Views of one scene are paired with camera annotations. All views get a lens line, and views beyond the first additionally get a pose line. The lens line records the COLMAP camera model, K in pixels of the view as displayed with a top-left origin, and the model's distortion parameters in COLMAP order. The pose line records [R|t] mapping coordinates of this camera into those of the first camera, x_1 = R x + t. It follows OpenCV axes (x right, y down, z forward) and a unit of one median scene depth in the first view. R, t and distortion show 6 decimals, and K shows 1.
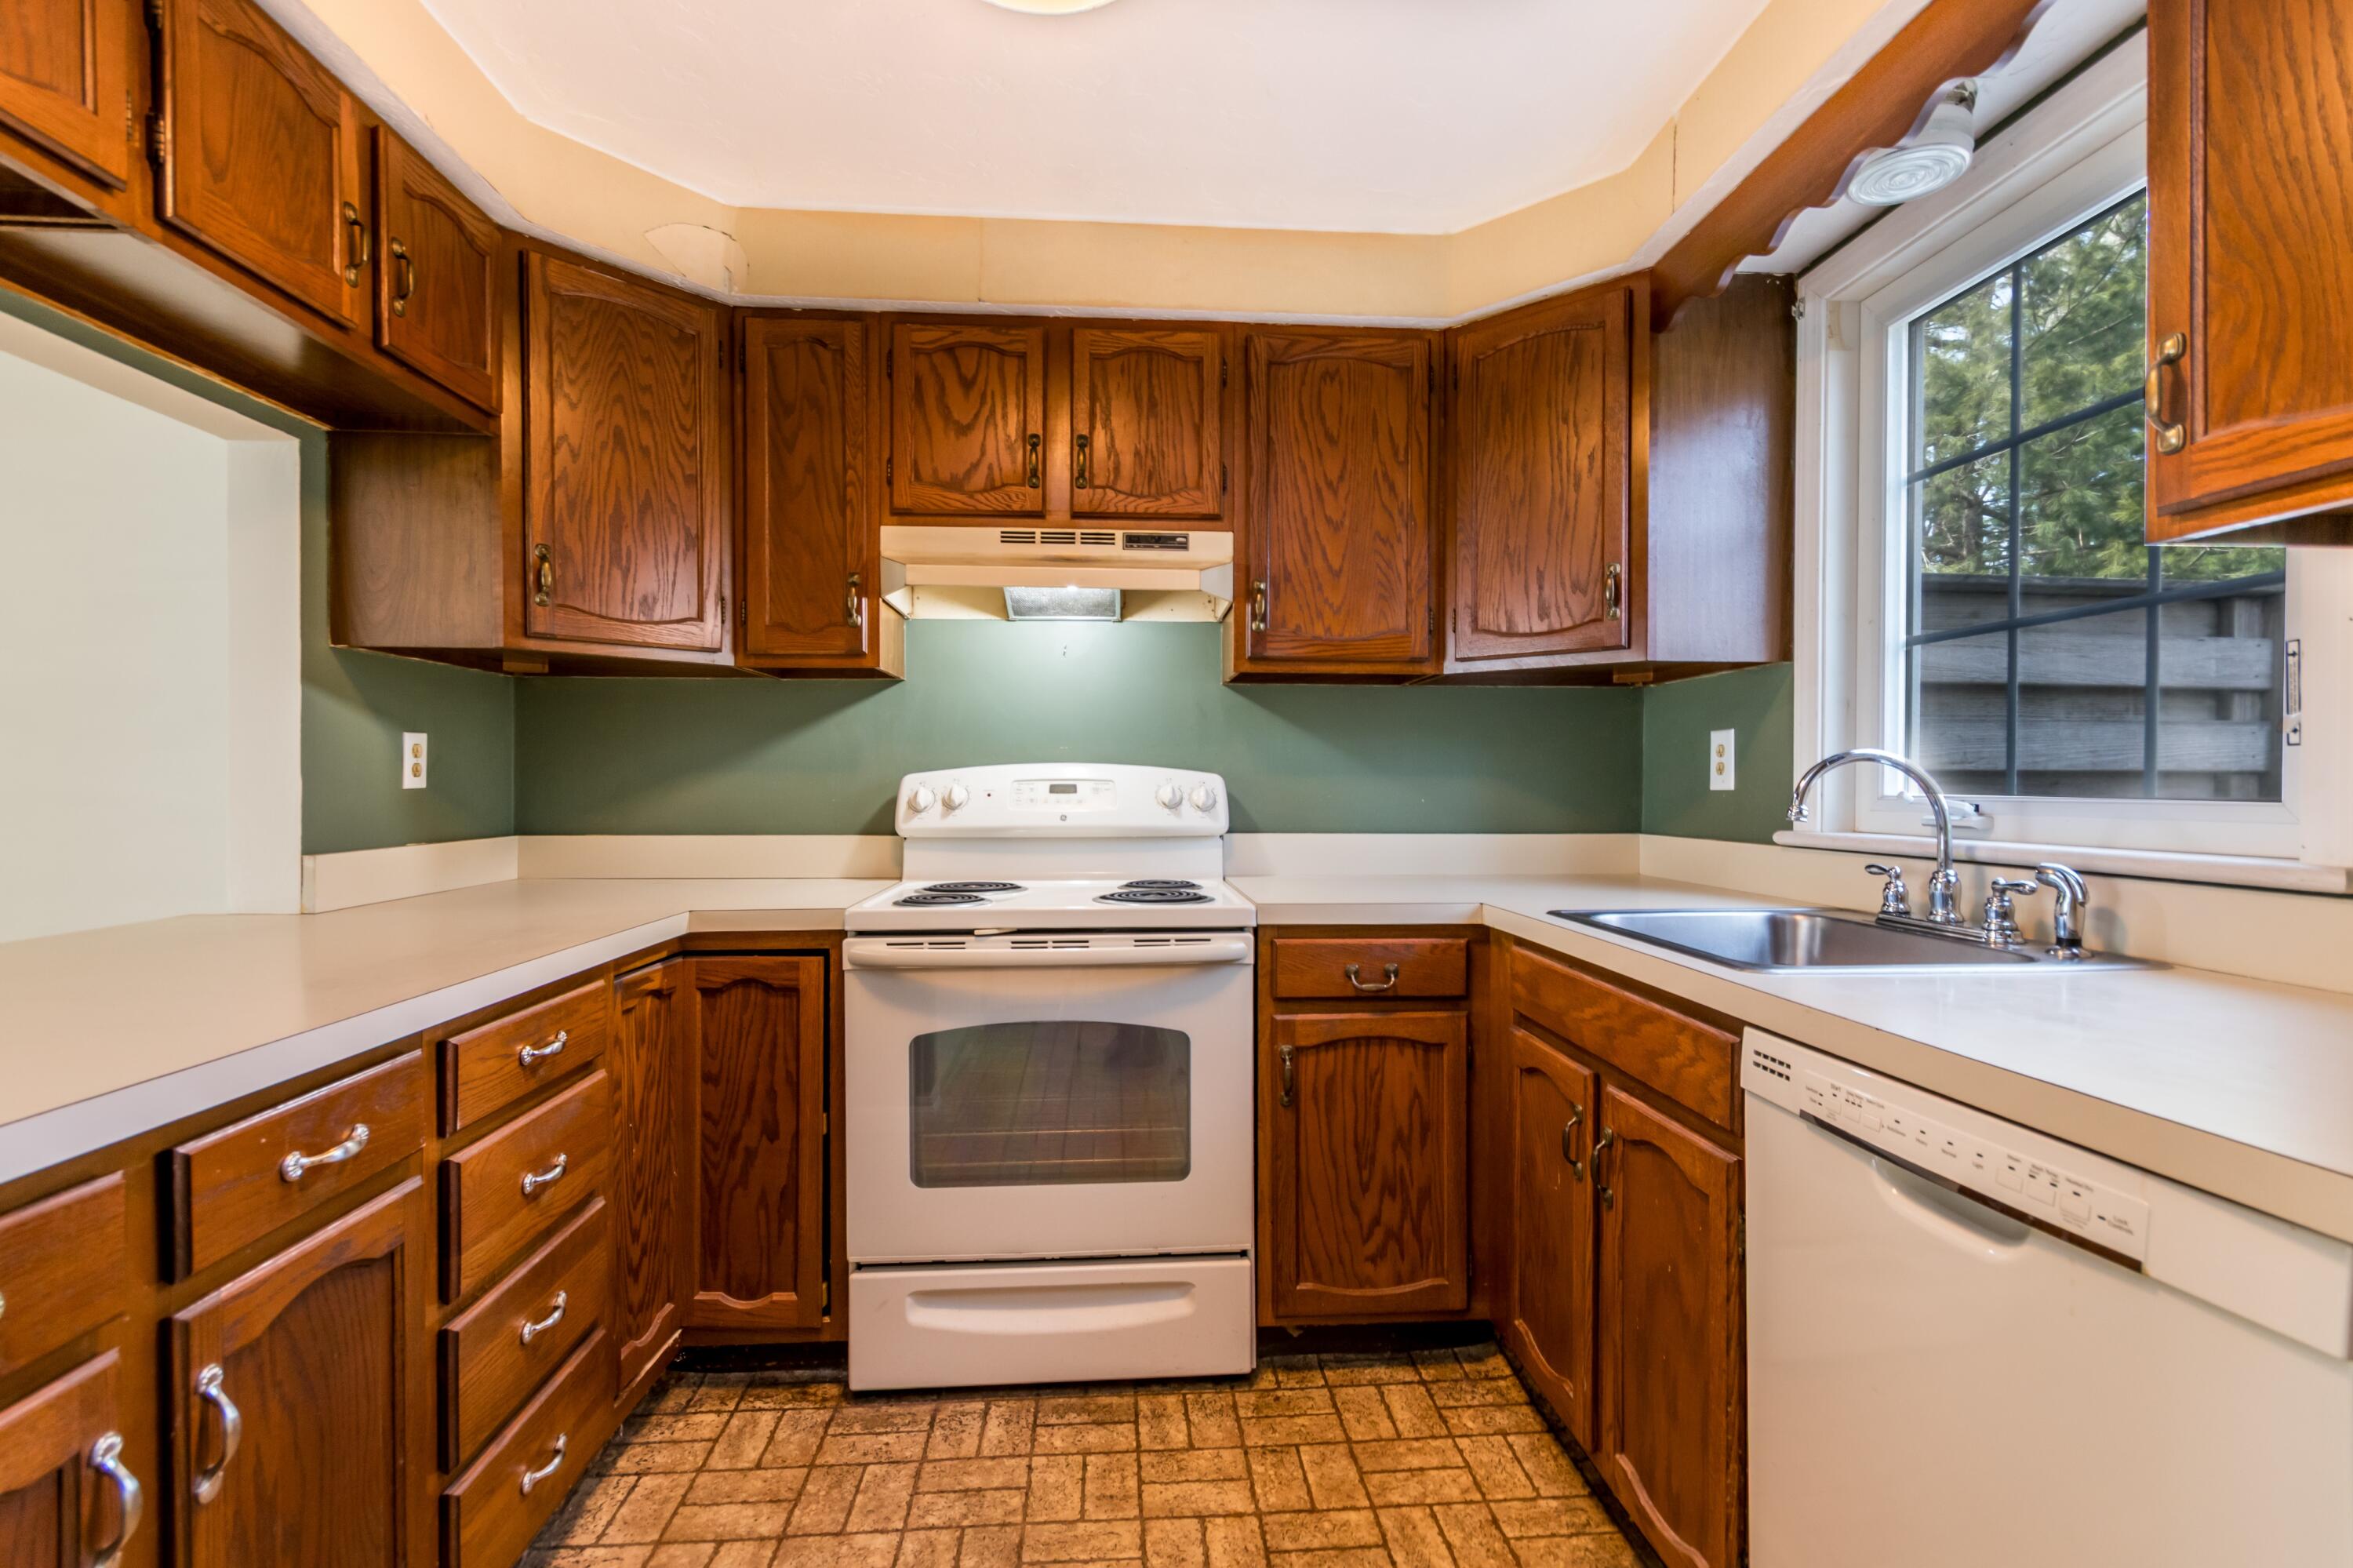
lens RADIAL K [[1116.5, 0, 1177.8], [0, 1116.5, 793.3], [0, 0, 1]] dist [0.001818, -0.000135]
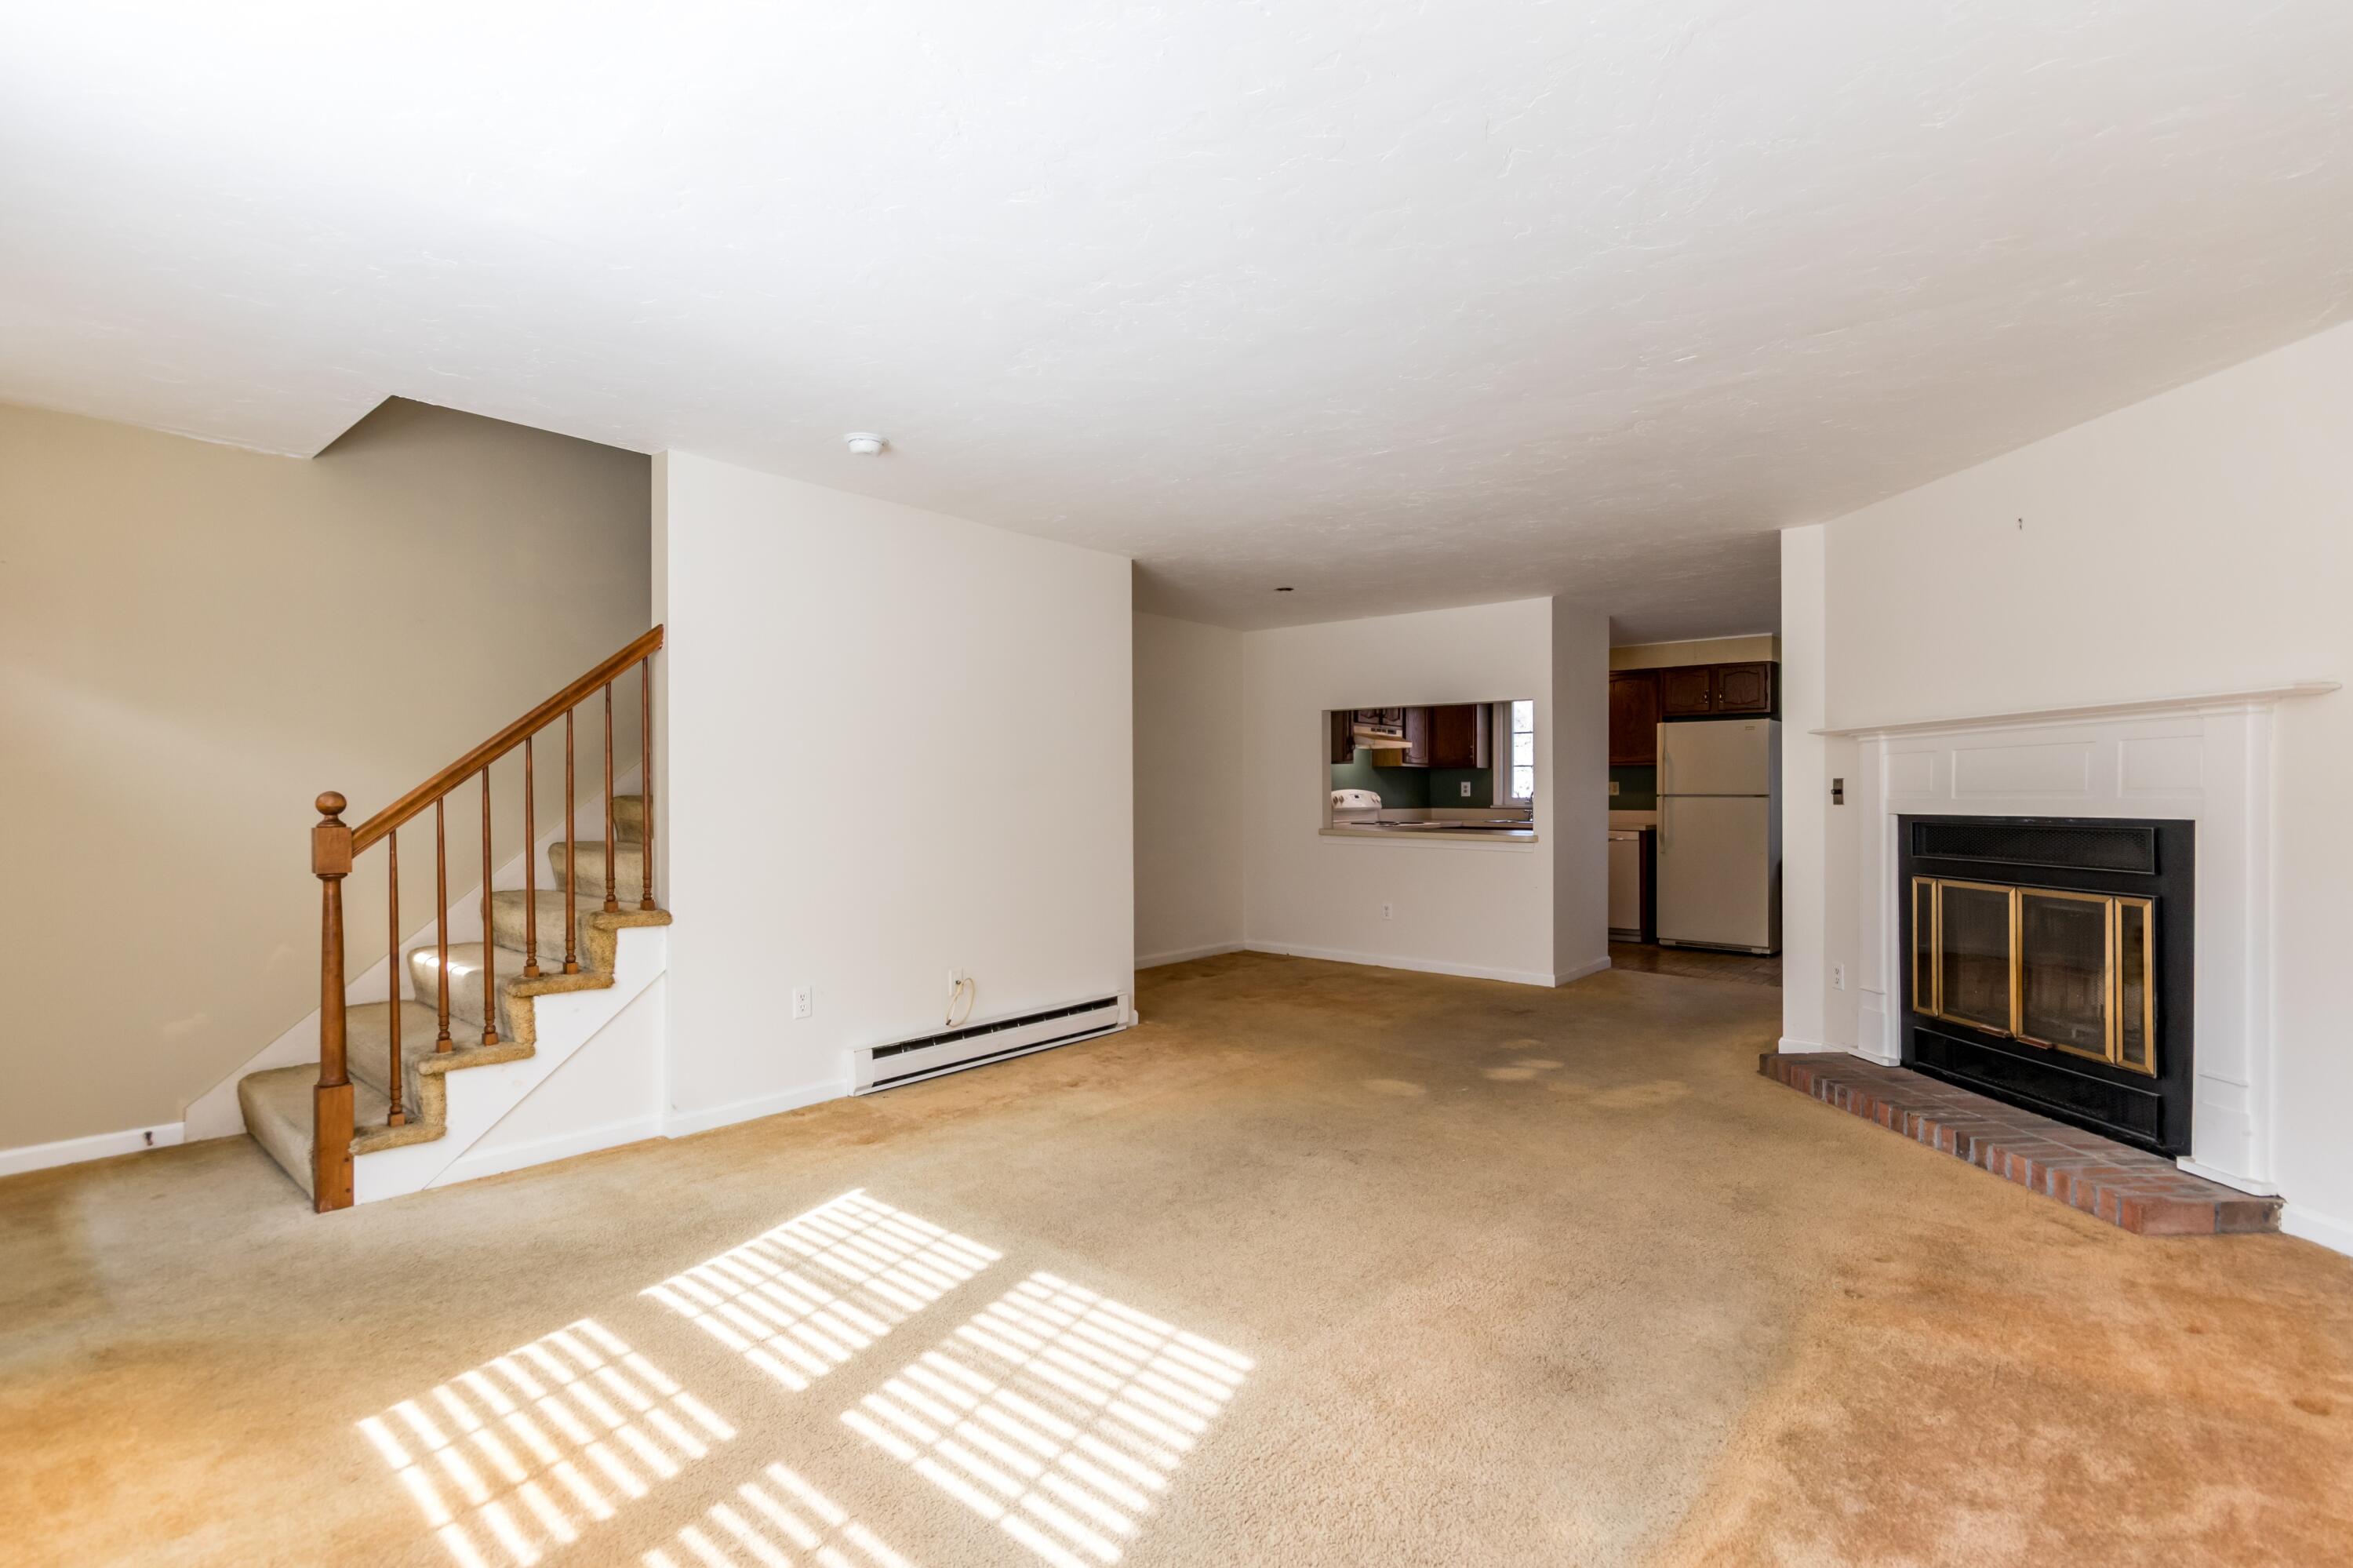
lens RADIAL K [[1080.7, 0, 1186.4], [0, 1080.7, 791.8], [0, 0, 1]] dist [0.002796, -0.001250]
pose [[0.690098, -0.001089, 0.723715, -3.253974], [0.007063, 0.999961, -0.005229, -0.006524], [-0.723681, 0.008720, 0.690079, -1.073936]]
